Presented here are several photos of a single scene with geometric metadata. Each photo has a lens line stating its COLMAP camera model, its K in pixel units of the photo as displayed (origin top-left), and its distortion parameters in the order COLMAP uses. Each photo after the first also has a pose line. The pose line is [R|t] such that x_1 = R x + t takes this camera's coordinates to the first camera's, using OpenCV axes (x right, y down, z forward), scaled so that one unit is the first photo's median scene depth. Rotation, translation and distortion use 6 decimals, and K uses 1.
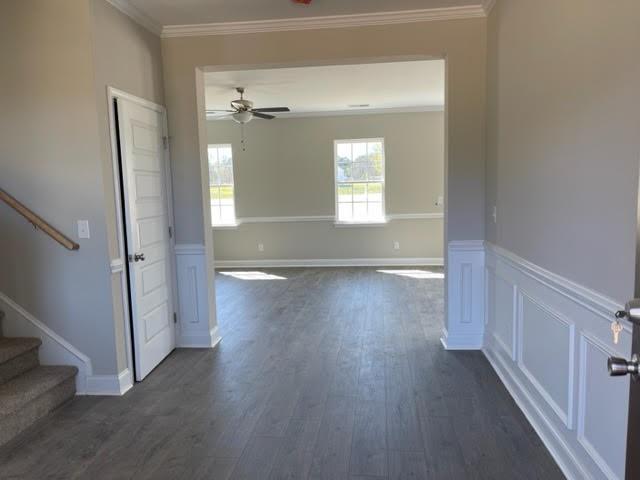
lens RADIAL K [[486.2, 0, 320.0], [0, 486.2, 240.0], [0, 0, 1]] dist [0.081503, -0.101179]
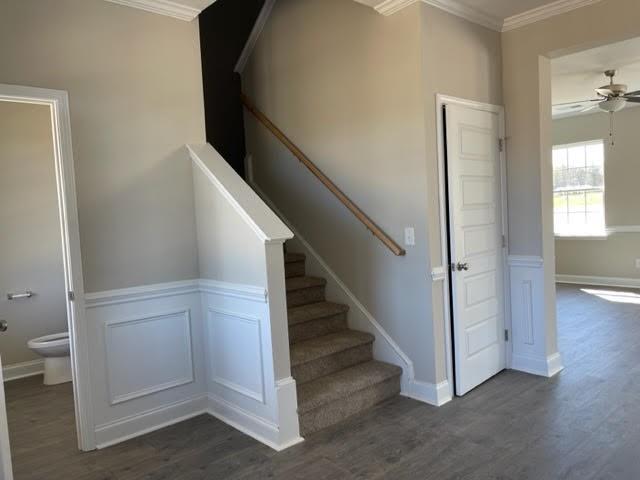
lens RADIAL K [[486.2, 0, 320.0], [0, 486.2, 240.0], [0, 0, 1]] dist [0.081503, -0.101179]
pose [[0.751767, 0.027382, -0.658860, 0.052507], [-0.038080, 0.999273, -0.001920, -0.004393], [0.658328, 0.026533, 0.752263, 0.096854]]
